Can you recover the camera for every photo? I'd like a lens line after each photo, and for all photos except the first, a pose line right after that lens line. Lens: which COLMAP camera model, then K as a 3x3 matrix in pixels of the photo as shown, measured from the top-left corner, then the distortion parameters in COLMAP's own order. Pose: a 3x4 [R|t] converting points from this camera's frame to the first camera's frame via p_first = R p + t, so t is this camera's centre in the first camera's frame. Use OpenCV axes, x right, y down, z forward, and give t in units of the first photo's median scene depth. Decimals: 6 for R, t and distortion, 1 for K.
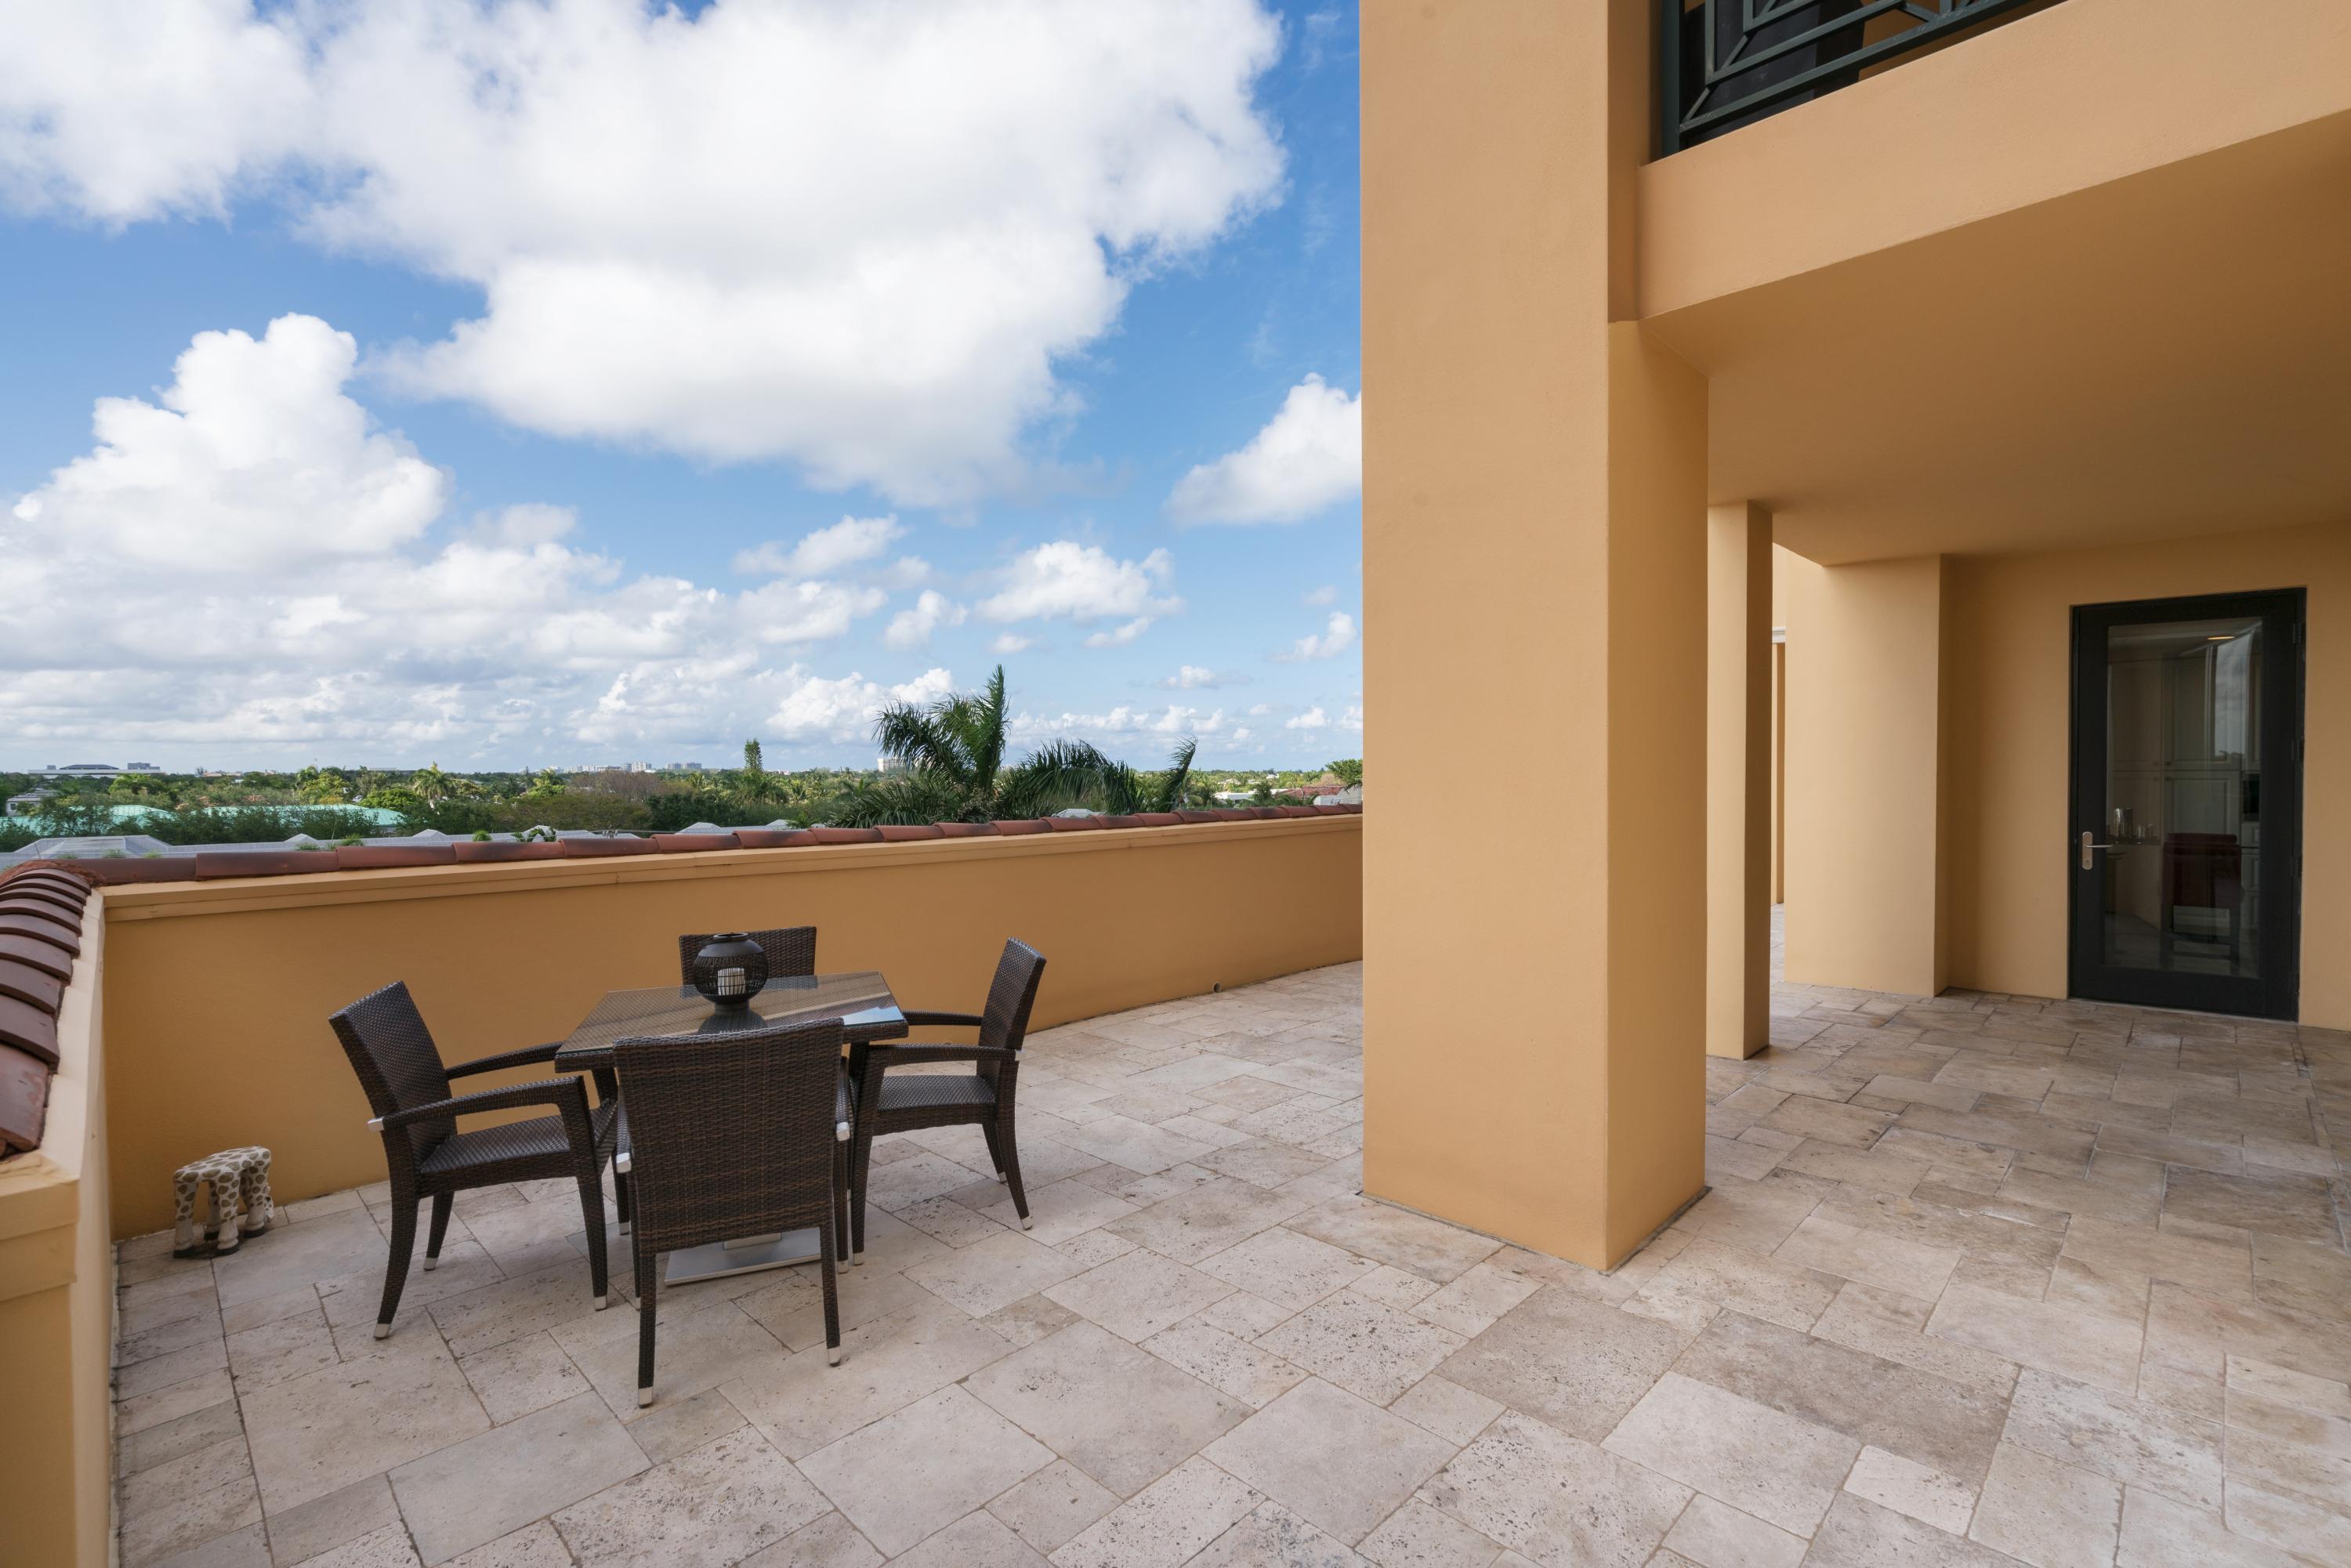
lens RADIAL K [[1057.7, 0, 1175.5], [0, 1057.7, 784.0], [0, 0, 1]] dist [-0.000449, -0.000085]
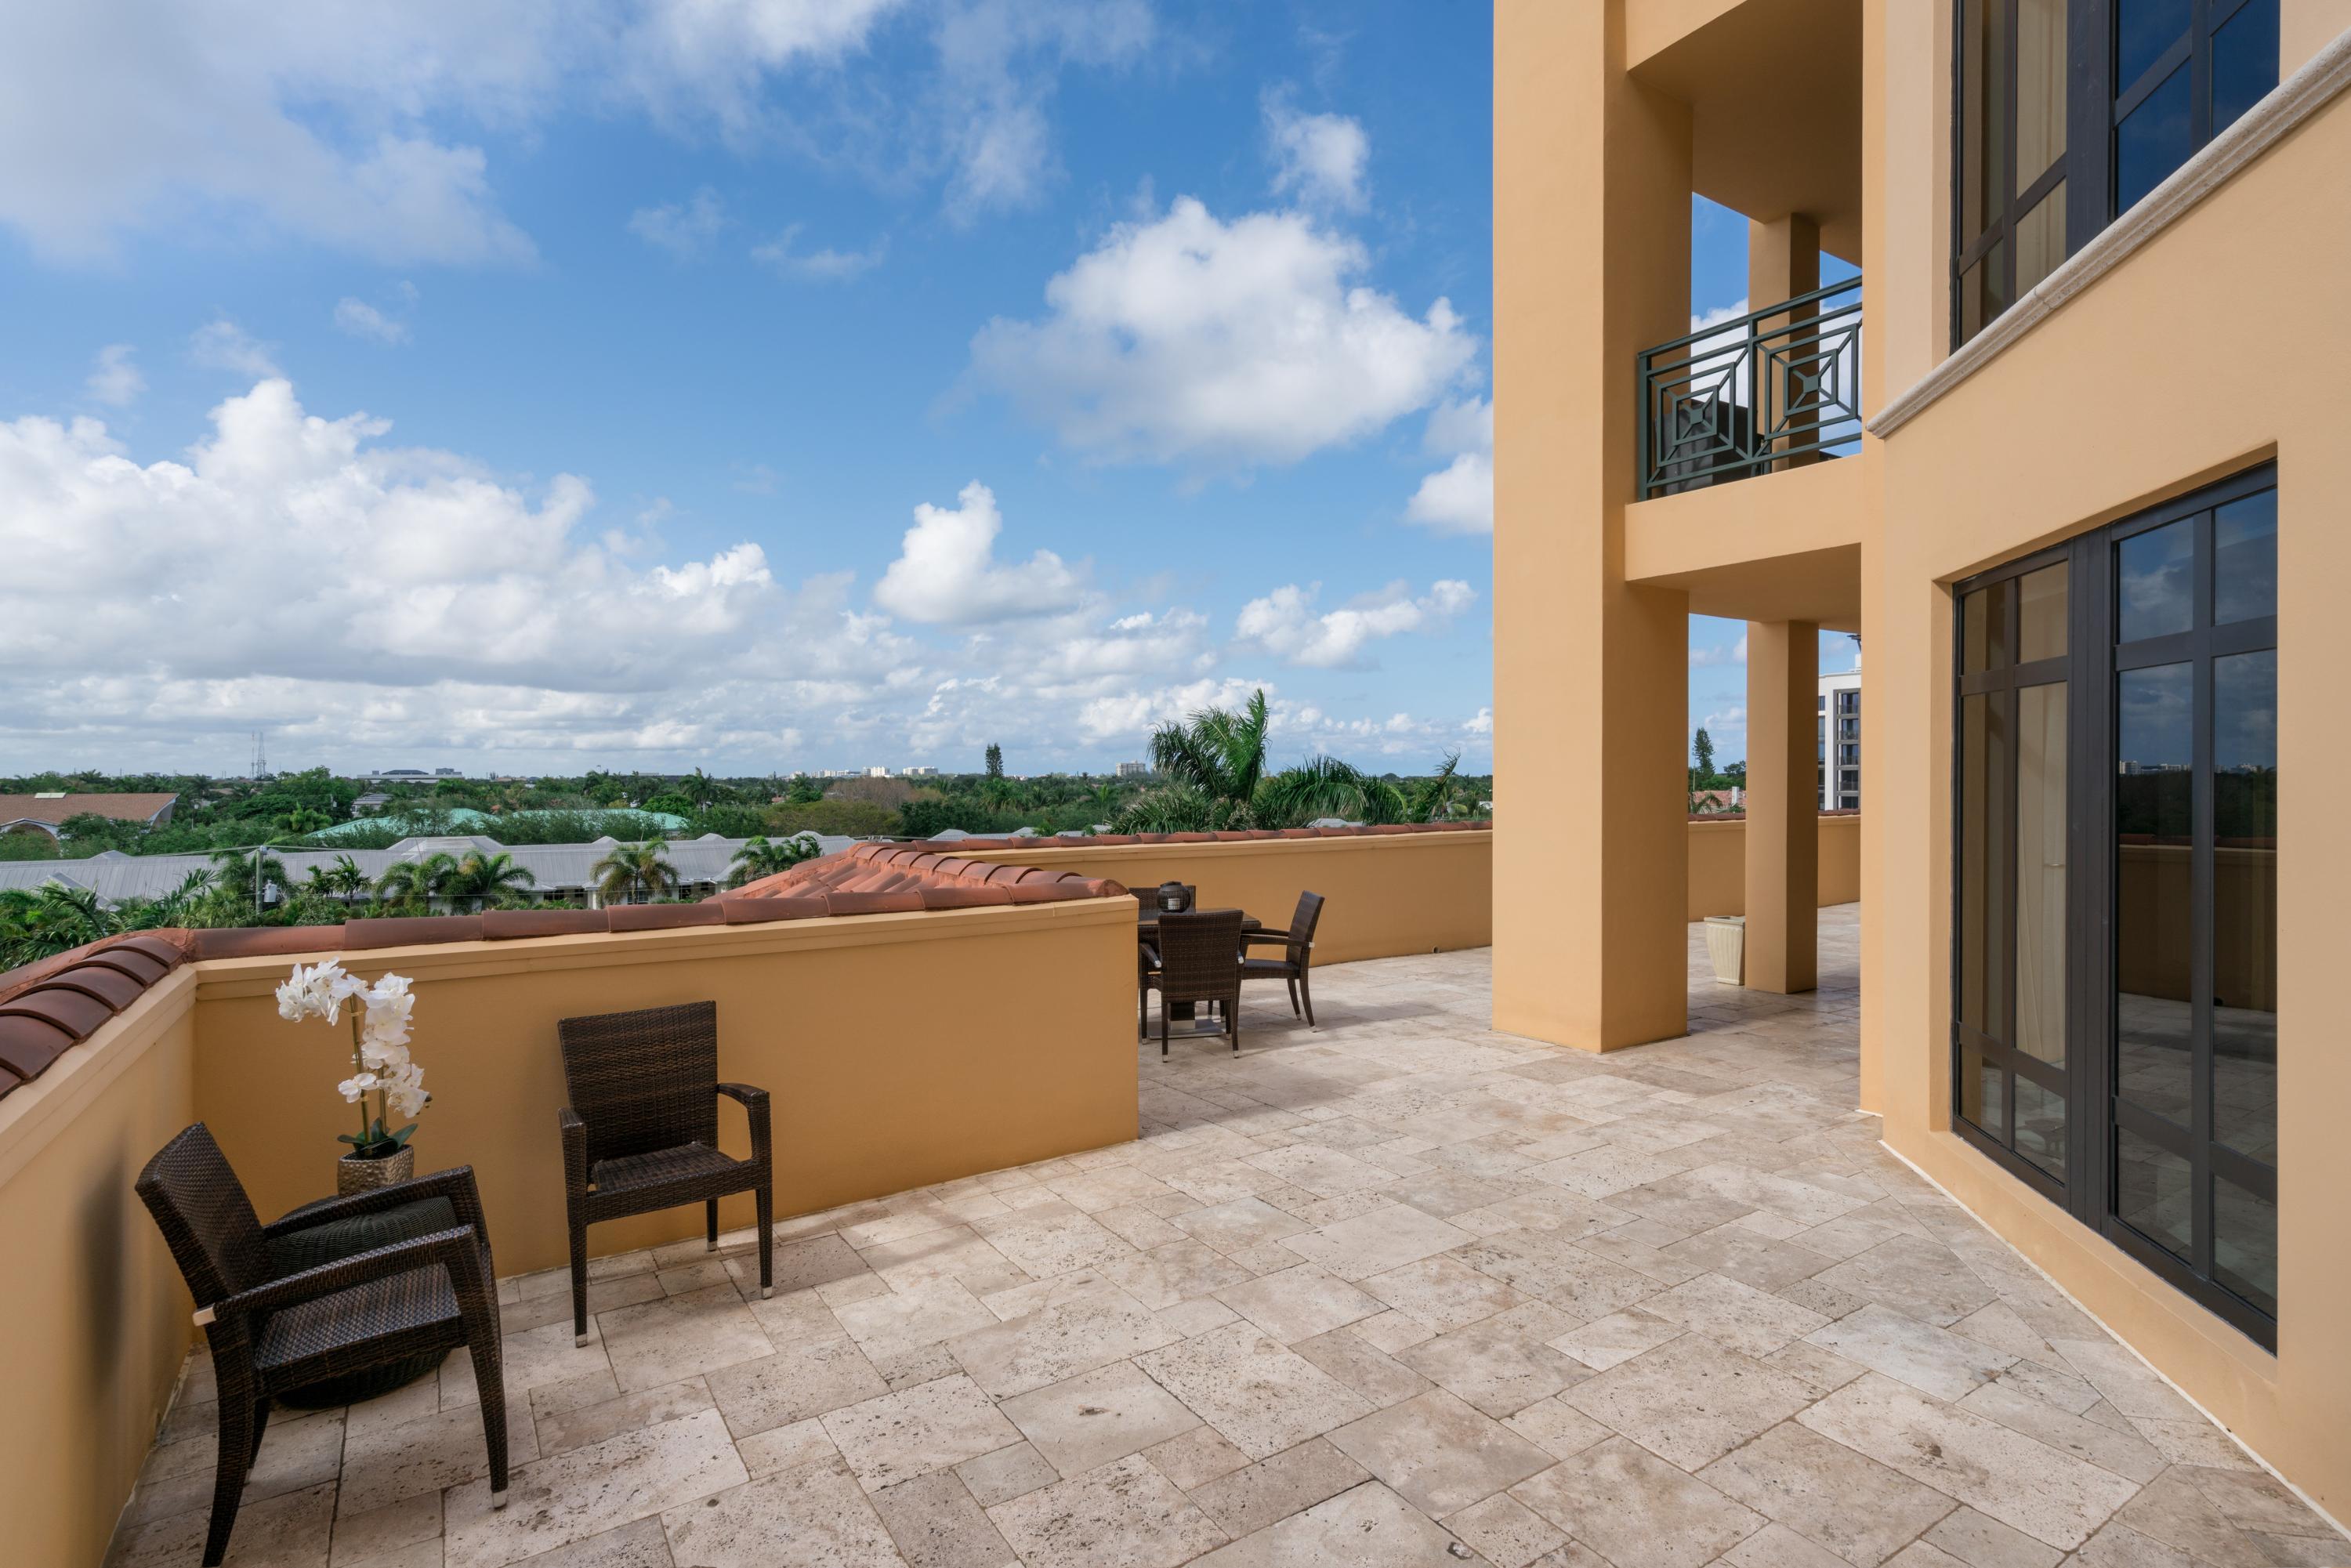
lens RADIAL K [[1148.7, 0, 1175.5], [0, 1148.7, 784.0], [0, 0, 1]] dist [-0.001064, -0.000081]
pose [[0.974771, 0.000038, -0.223207, 0.013127], [-0.001390, 0.999982, -0.005903, -0.005608], [0.223203, 0.006064, 0.974753, -0.174249]]
